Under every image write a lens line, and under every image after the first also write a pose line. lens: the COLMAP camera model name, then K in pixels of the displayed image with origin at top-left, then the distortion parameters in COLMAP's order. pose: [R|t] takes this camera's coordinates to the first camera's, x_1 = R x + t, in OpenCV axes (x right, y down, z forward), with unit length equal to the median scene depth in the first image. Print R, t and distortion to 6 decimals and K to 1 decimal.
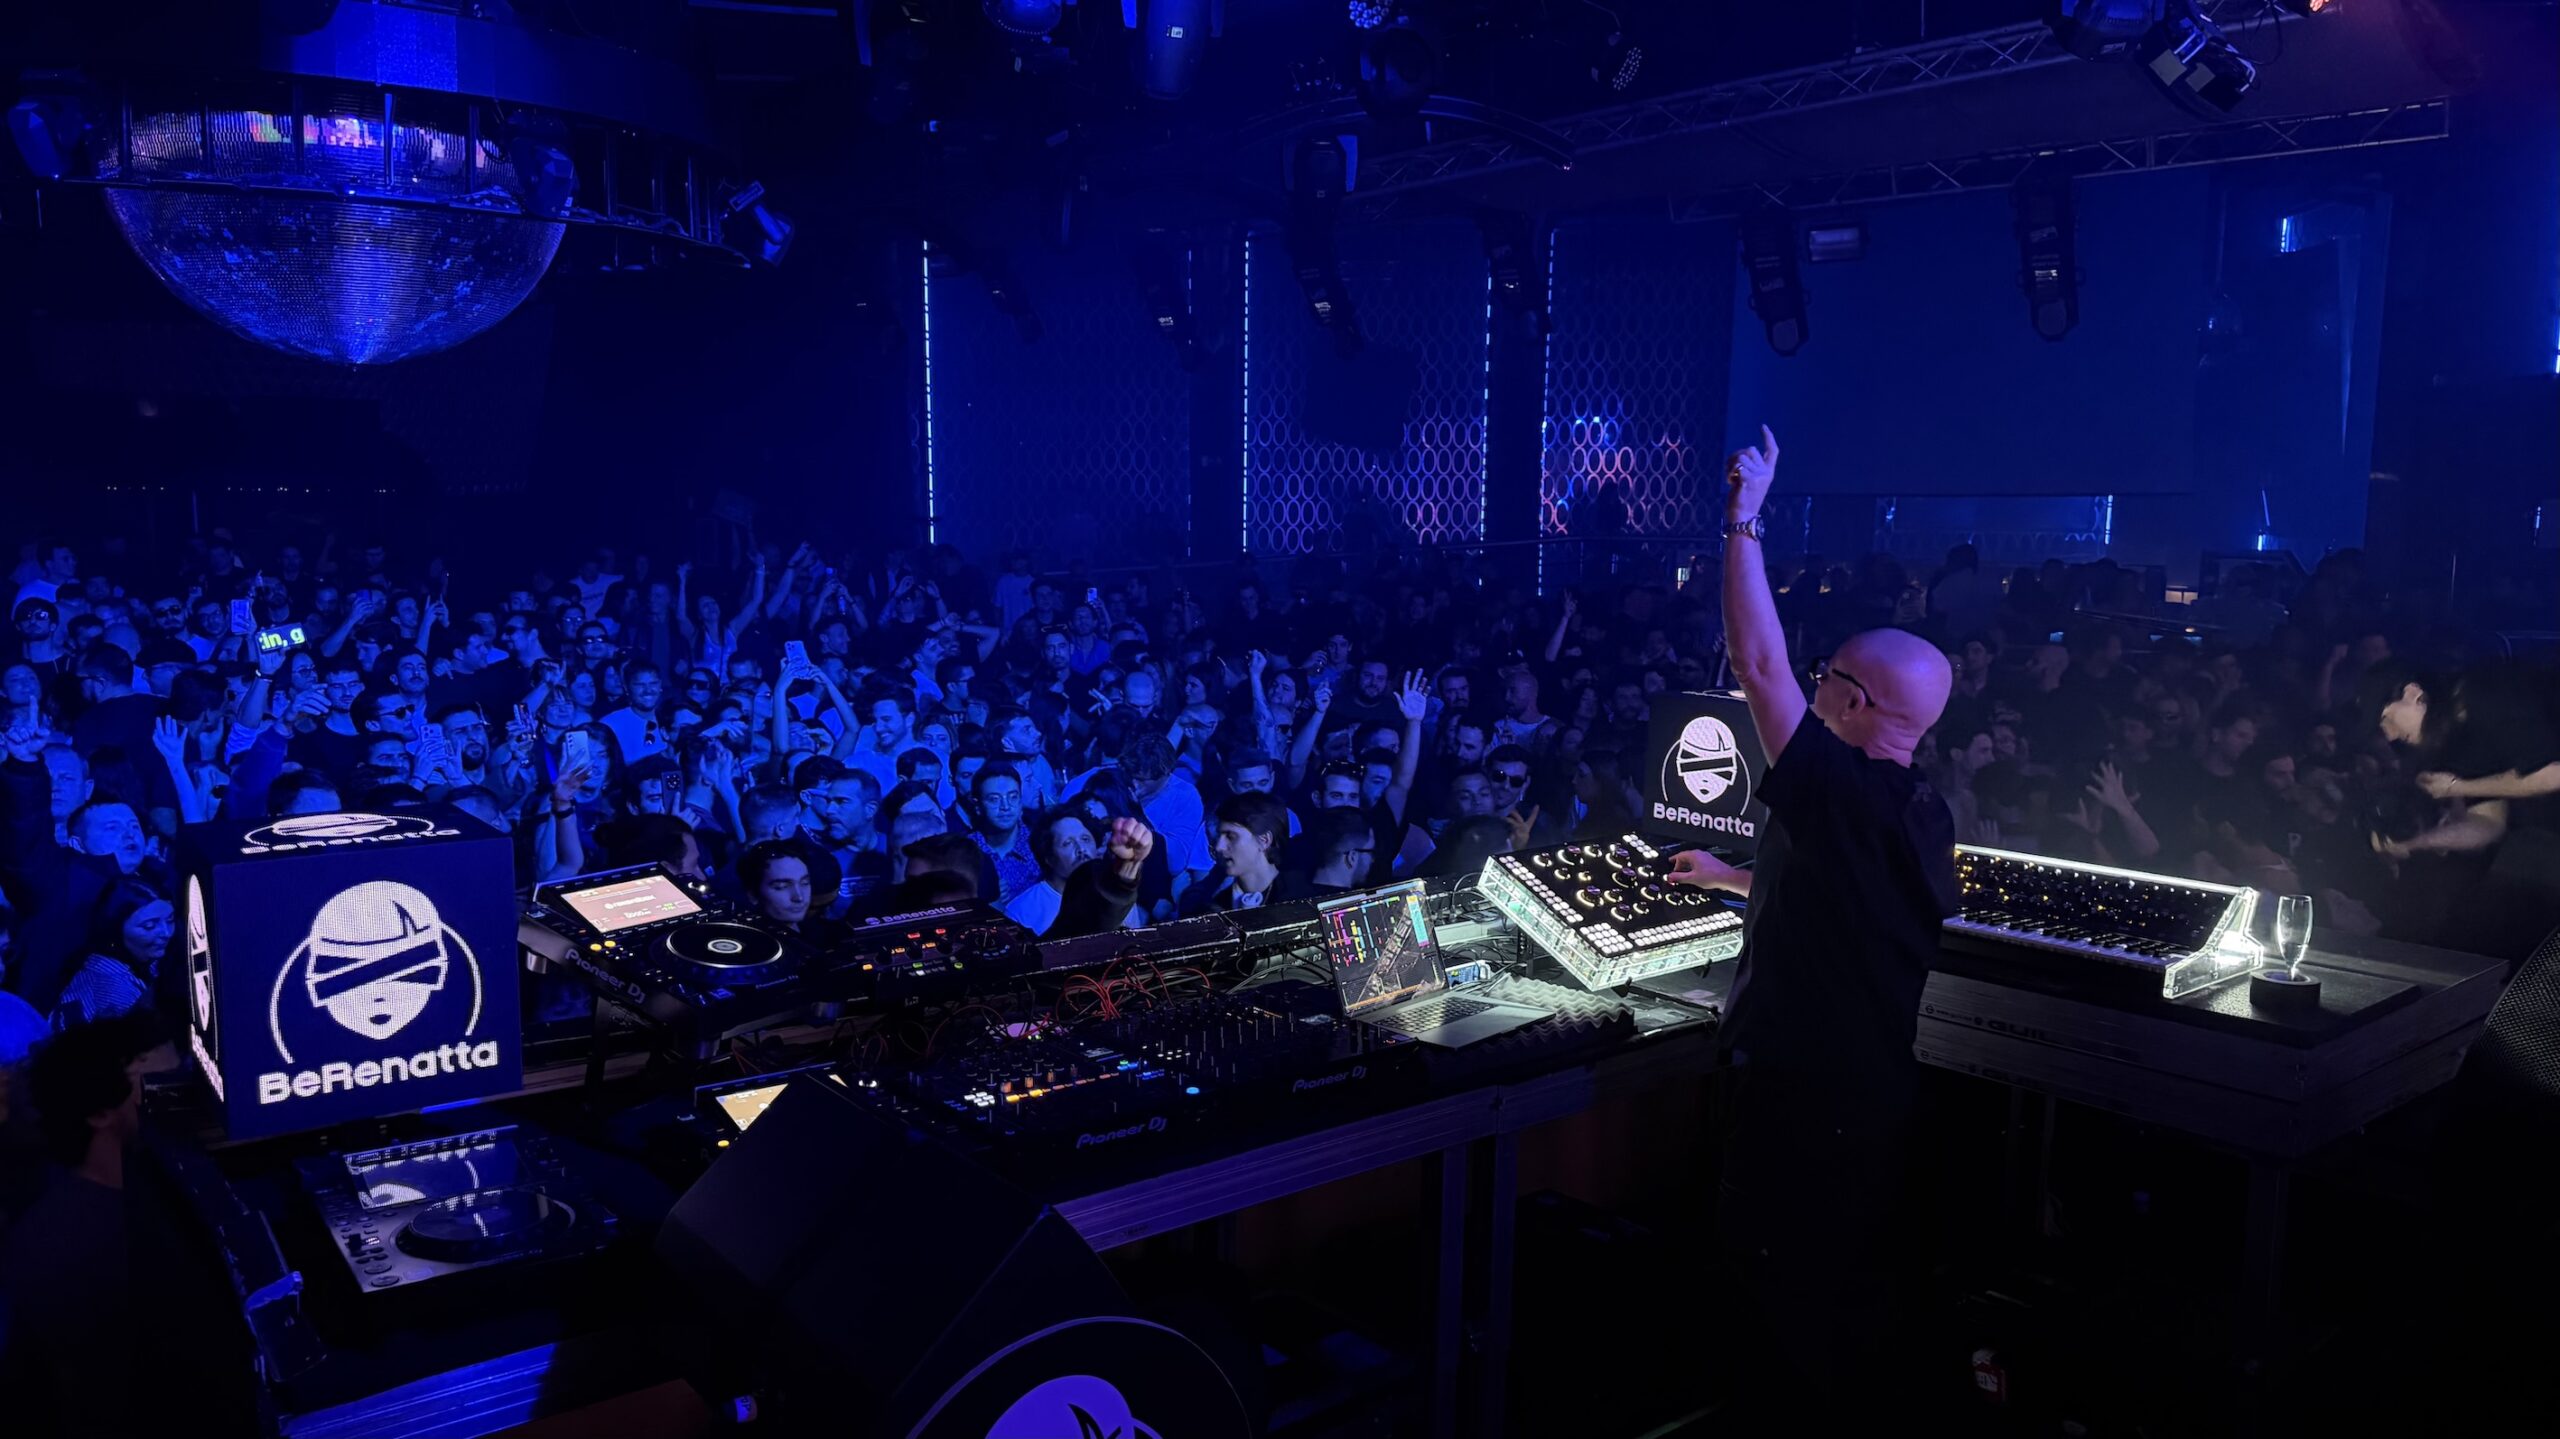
lens RADIAL K [[1834.9, 0, 1280.0], [0, 1834.9, 719.5], [0, 0, 1]] dist [0.074547, -0.151265]
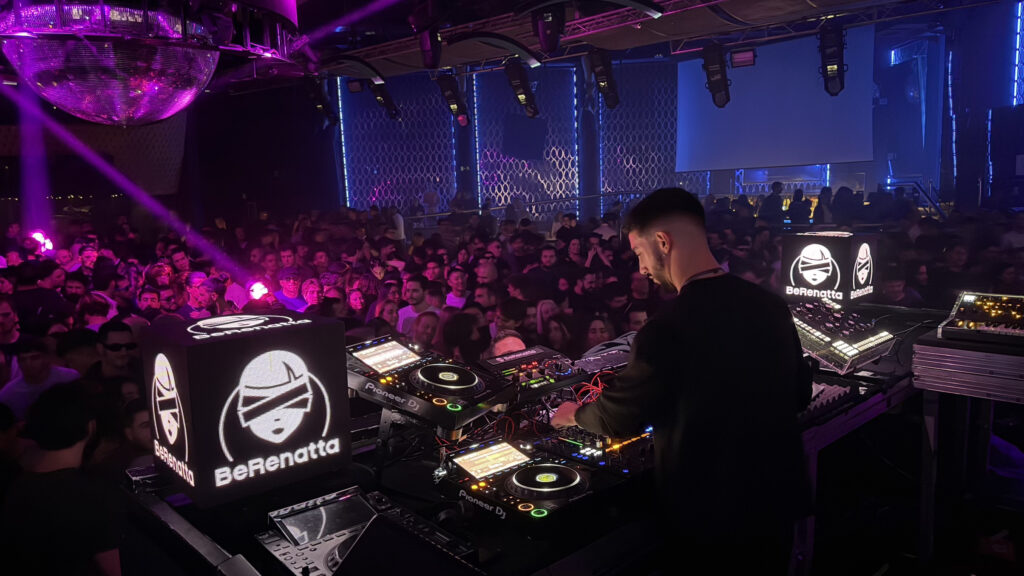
lens RADIAL K [[734.0, 0, 512.0], [0, 734.0, 288.0], [0, 0, 1]] dist [0.074547, -0.151265]
pose [[0.996899, -0.055761, 0.055526, -0.297120], [0.055031, 0.998378, 0.014599, 0.030949], [-0.056250, -0.011498, 0.998350, 0.301182]]
